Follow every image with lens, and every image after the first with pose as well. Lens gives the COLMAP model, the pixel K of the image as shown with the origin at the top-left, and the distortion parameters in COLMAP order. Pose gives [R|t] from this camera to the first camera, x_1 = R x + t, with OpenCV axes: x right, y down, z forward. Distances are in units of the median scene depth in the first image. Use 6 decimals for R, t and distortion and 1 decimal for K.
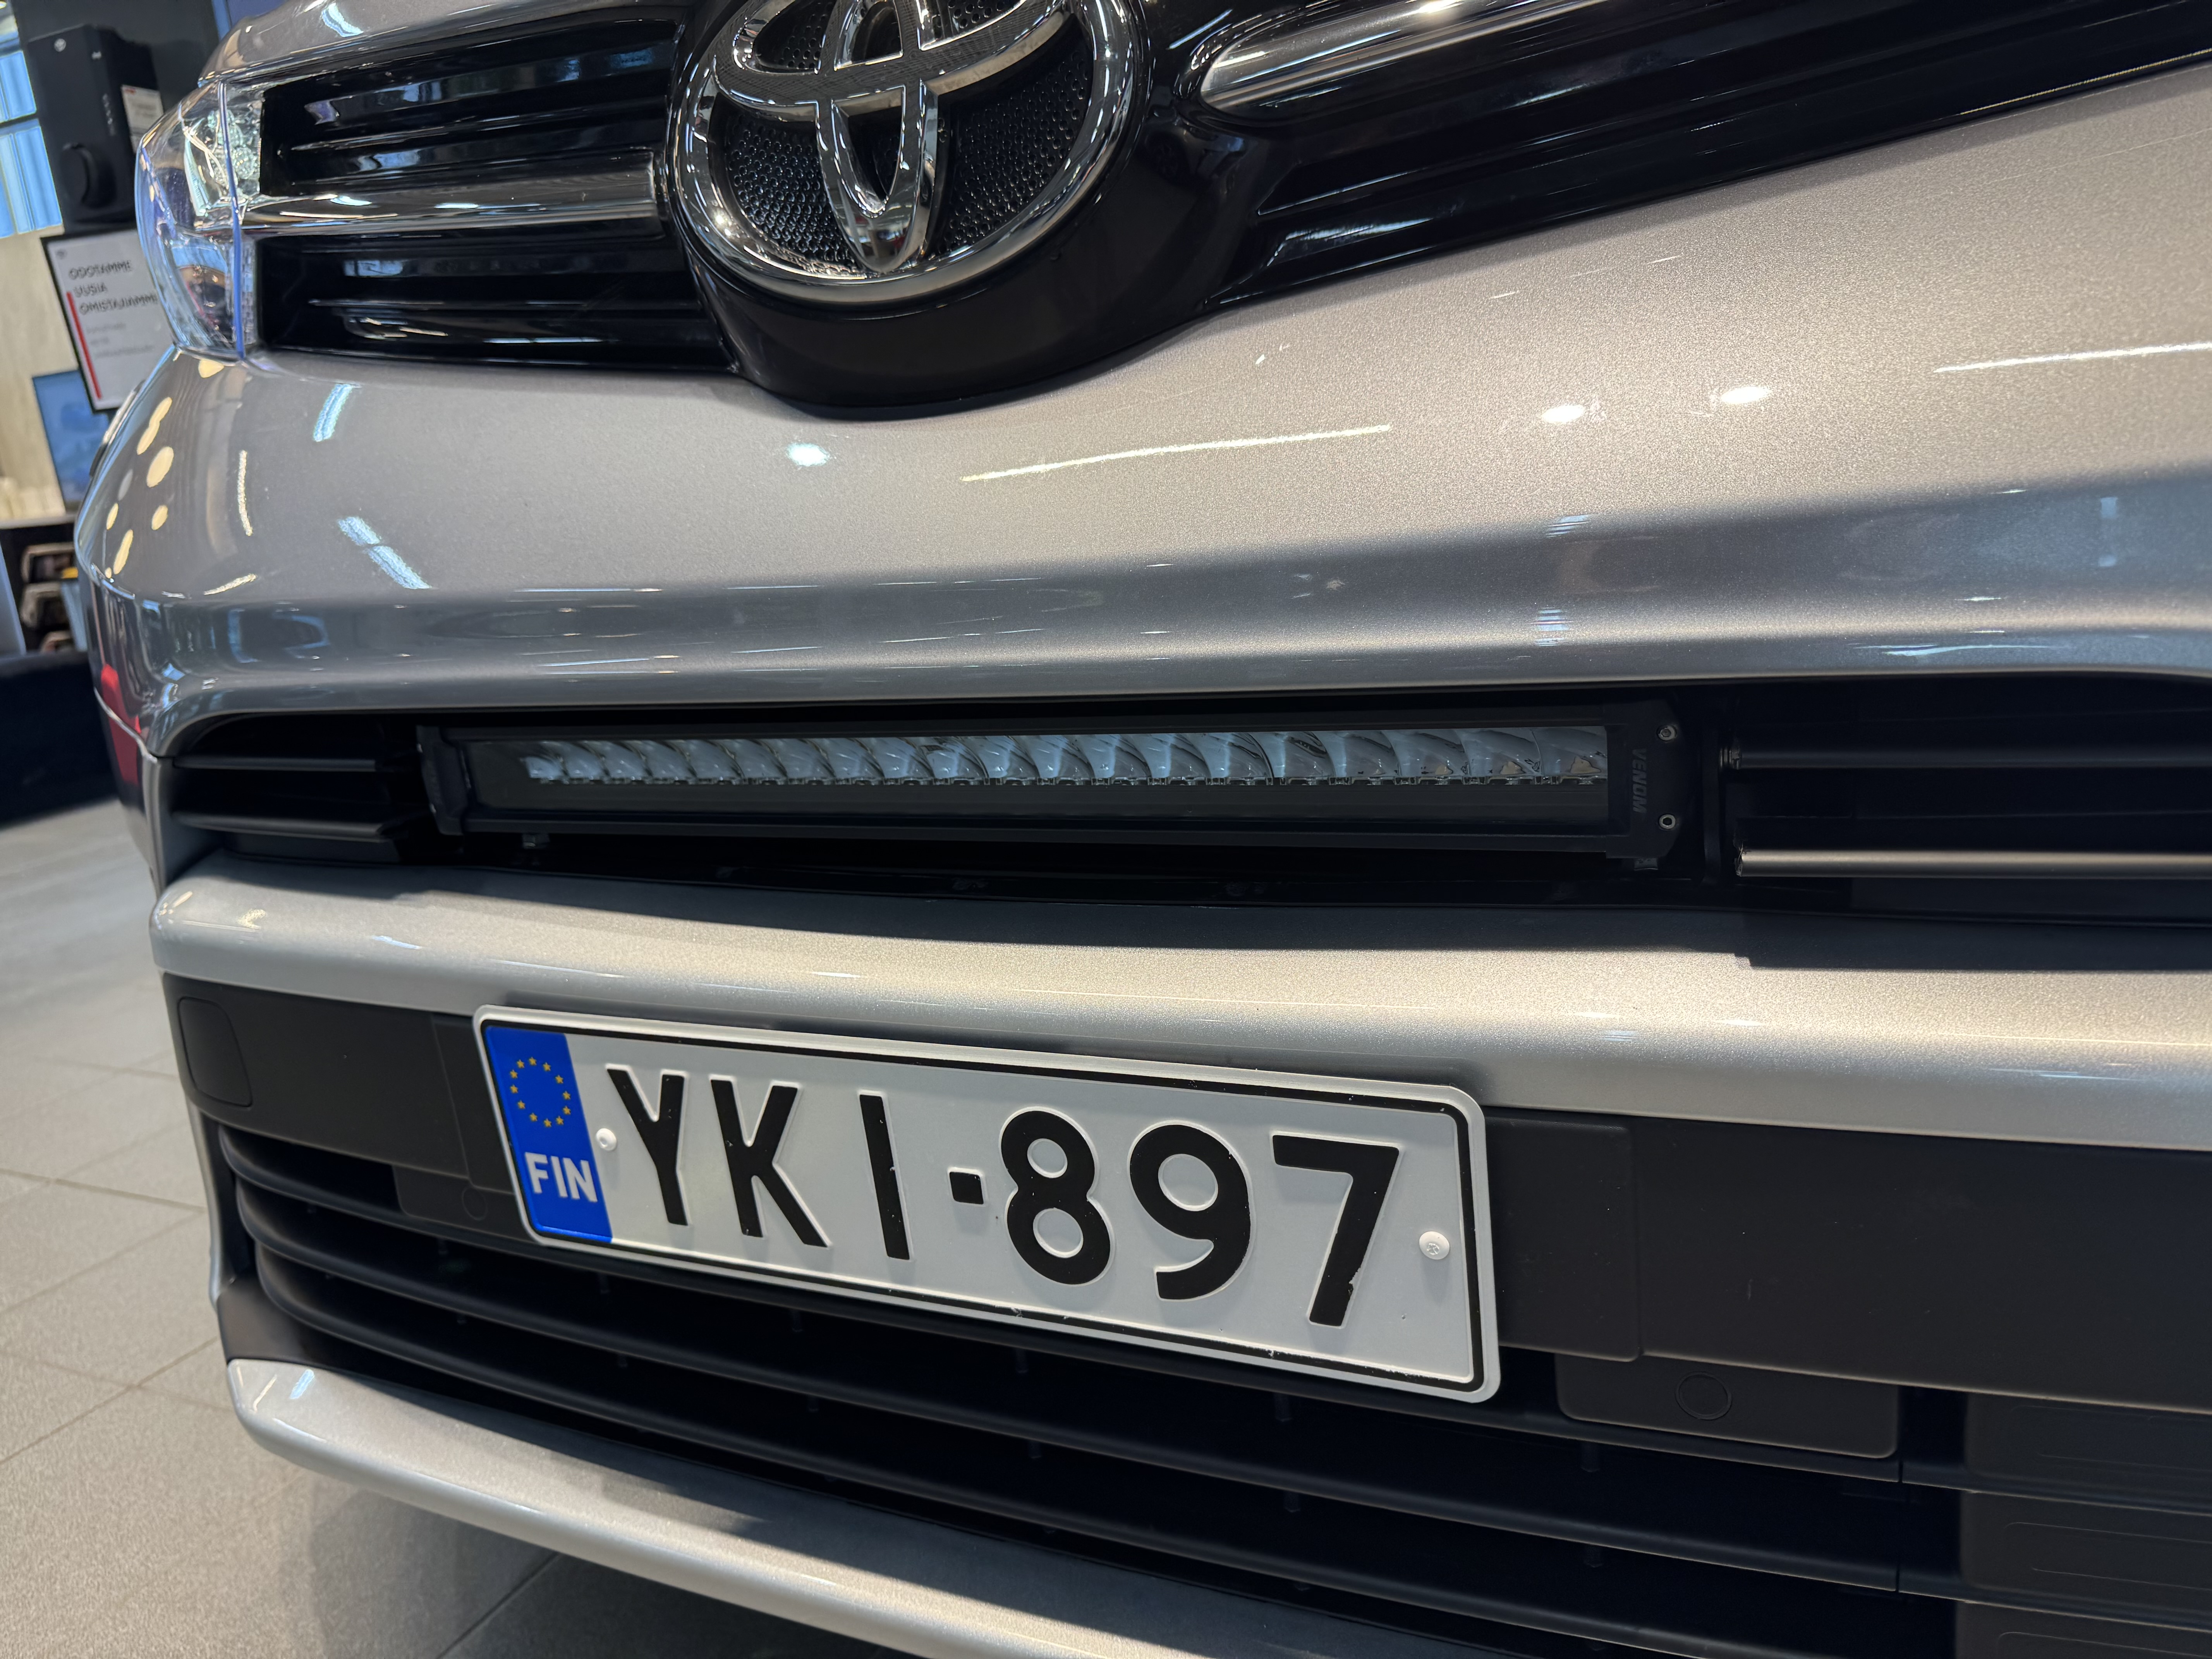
lens RADIAL K [[1569.6, 0, 1102.9], [0, 1569.6, 817.6], [0, 0, 1]] dist [0.014452, -0.011104]
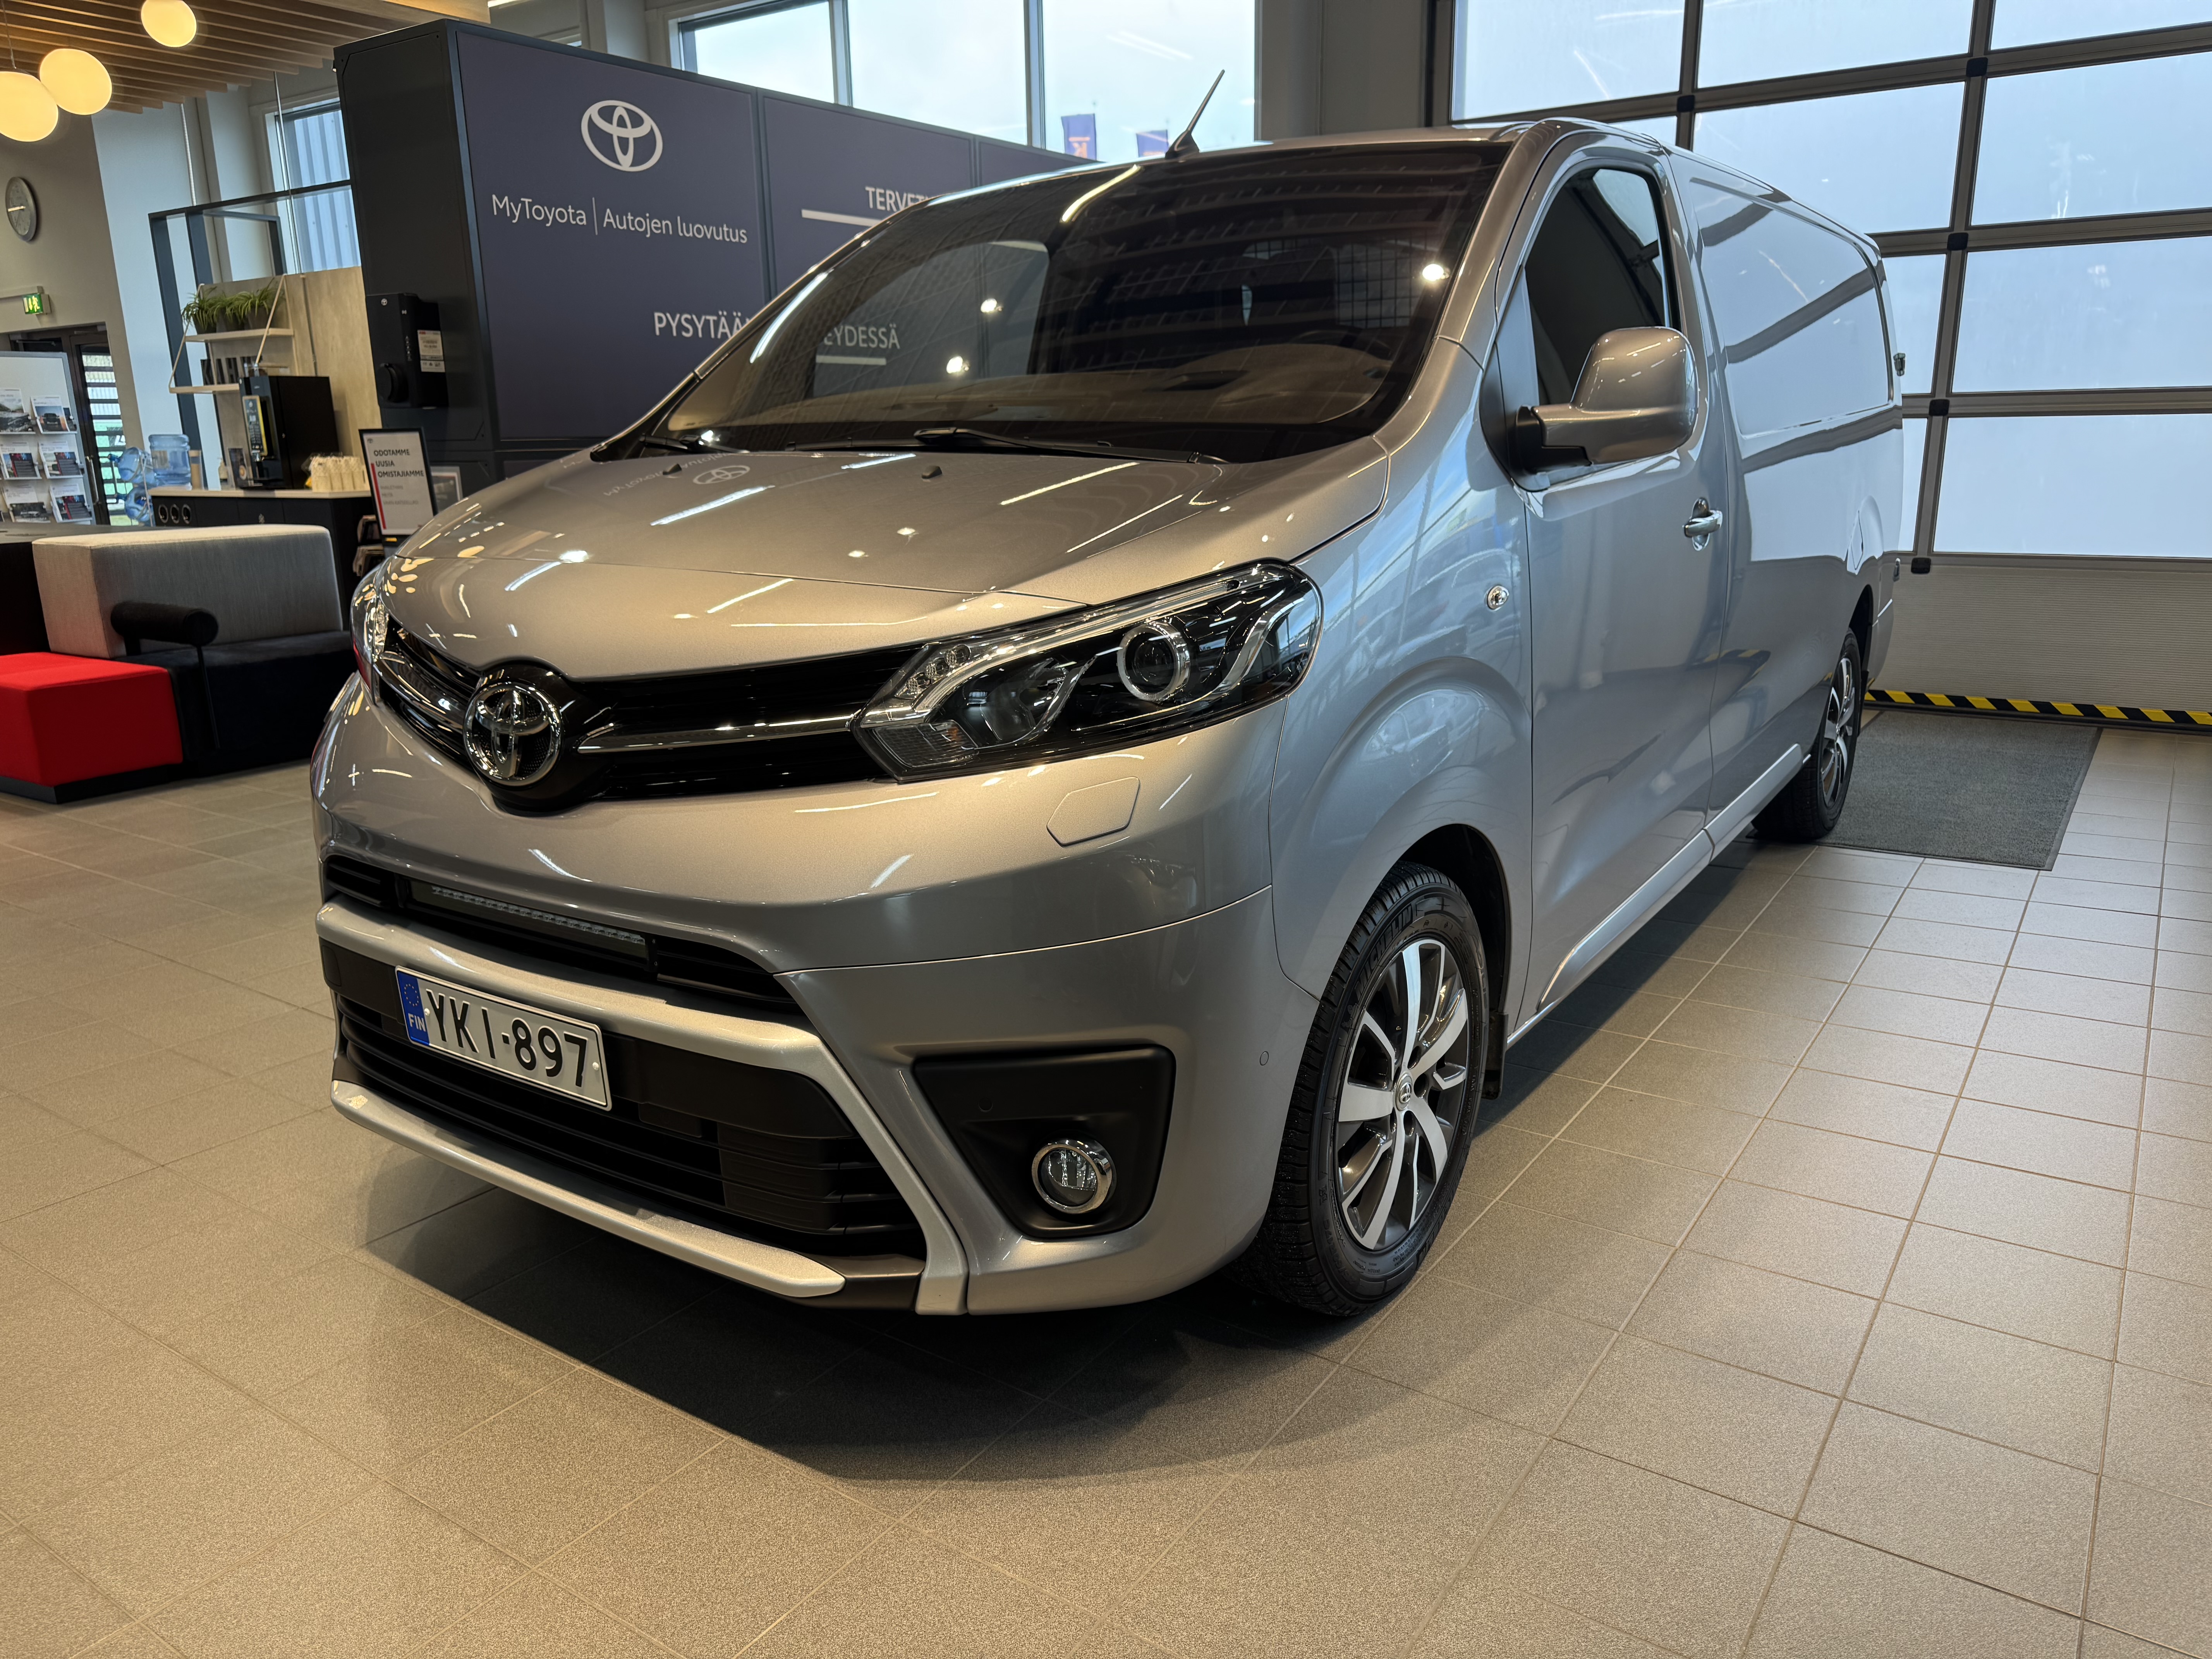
lens RADIAL K [[1569.6, 0, 1112.6], [0, 1569.6, 833.8], [0, 0, 1]] dist [0.014452, -0.011104]
pose [[0.982006, 0.119923, -0.145888, 1.534319], [-0.115547, 0.992570, 0.038137, -0.457400], [0.149377, -0.020594, 0.988566, -2.025543]]
